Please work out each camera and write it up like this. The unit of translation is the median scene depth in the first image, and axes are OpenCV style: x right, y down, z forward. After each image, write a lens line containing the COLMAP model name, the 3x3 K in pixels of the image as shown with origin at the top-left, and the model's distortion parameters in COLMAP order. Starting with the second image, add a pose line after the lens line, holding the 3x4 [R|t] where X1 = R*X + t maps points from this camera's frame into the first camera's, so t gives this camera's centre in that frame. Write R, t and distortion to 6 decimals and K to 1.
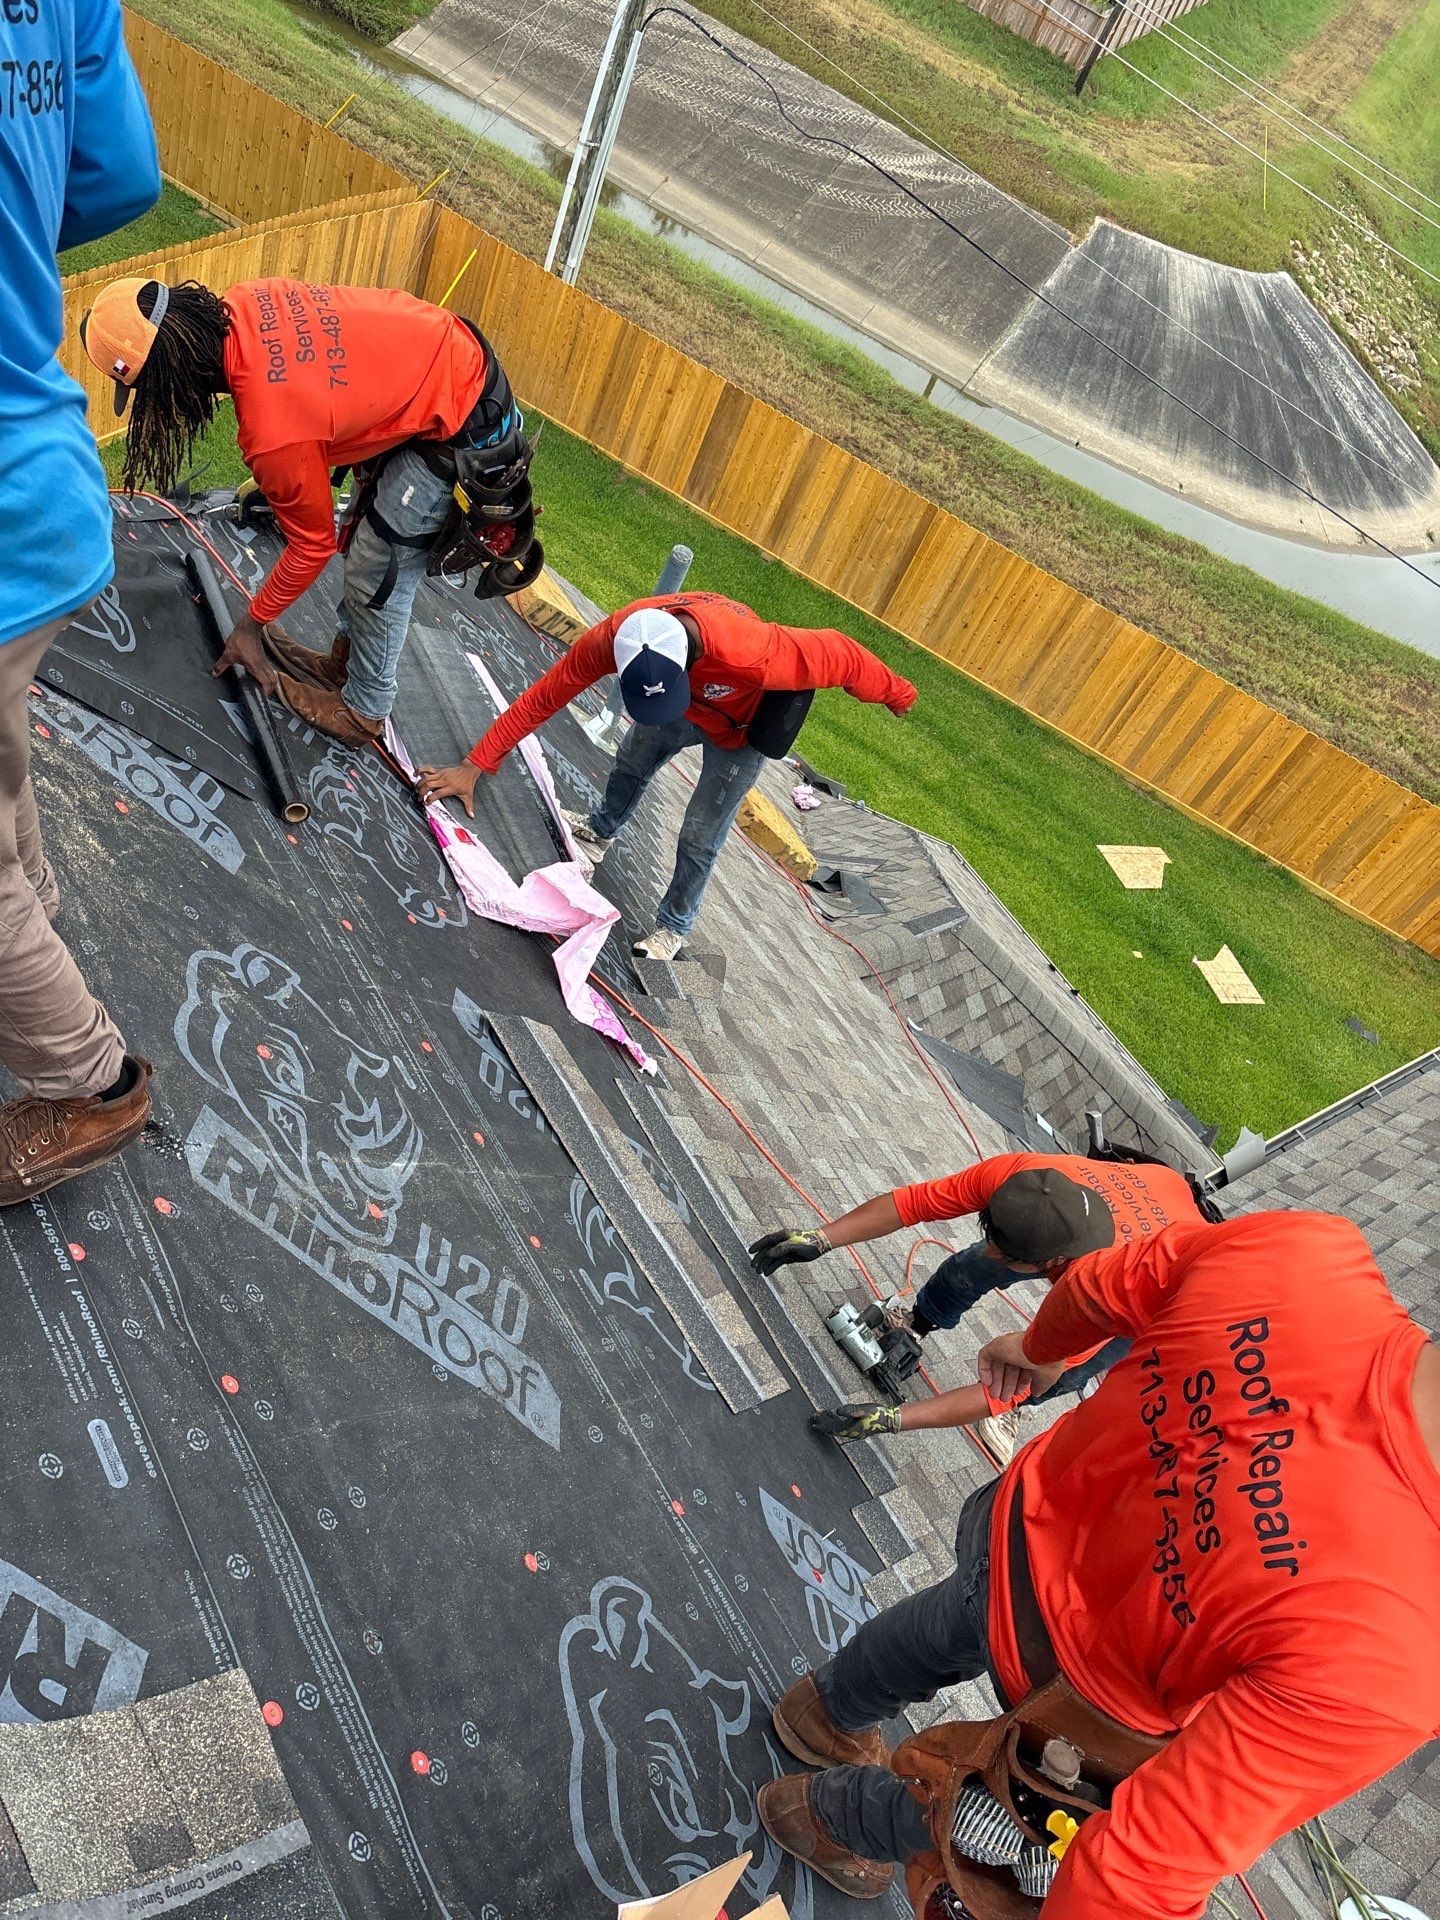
lens RADIAL K [[1336.4, 0, 715.1], [0, 1336.4, 1004.2], [0, 0, 1]] dist [0.081752, -0.068010]
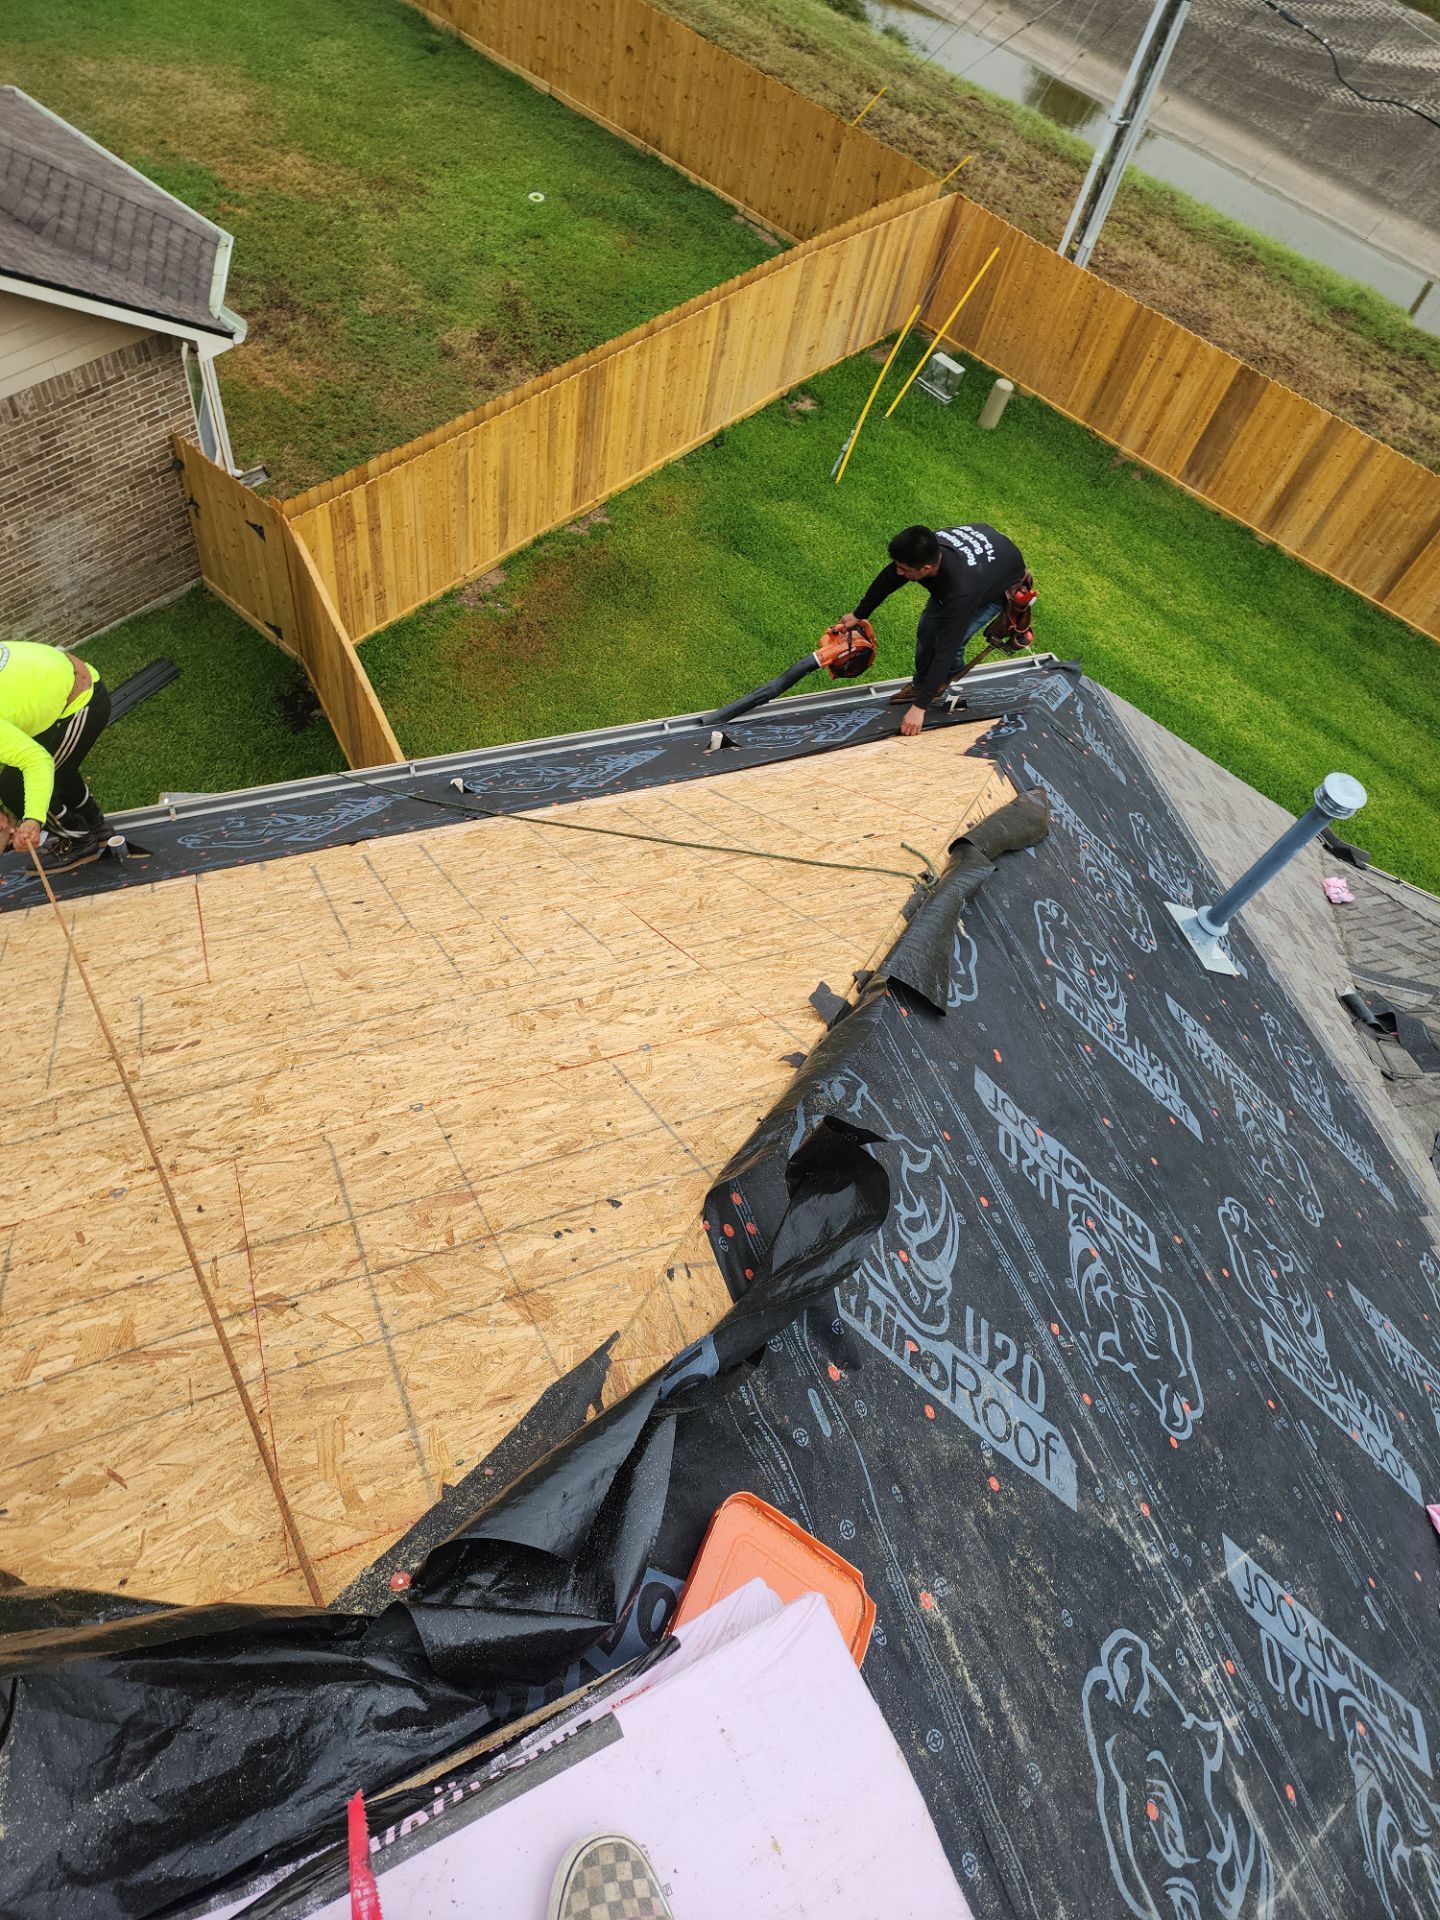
lens RADIAL K [[1264.2, 0, 754.4], [0, 1264.2, 966.8], [0, 0, 1]] dist [0.076130, -0.068714]
pose [[0.970007, 0.078194, -0.230156, -0.082432], [-0.051920, 0.991645, 0.118086, -0.116192], [0.237467, -0.102594, 0.965963, -0.025469]]
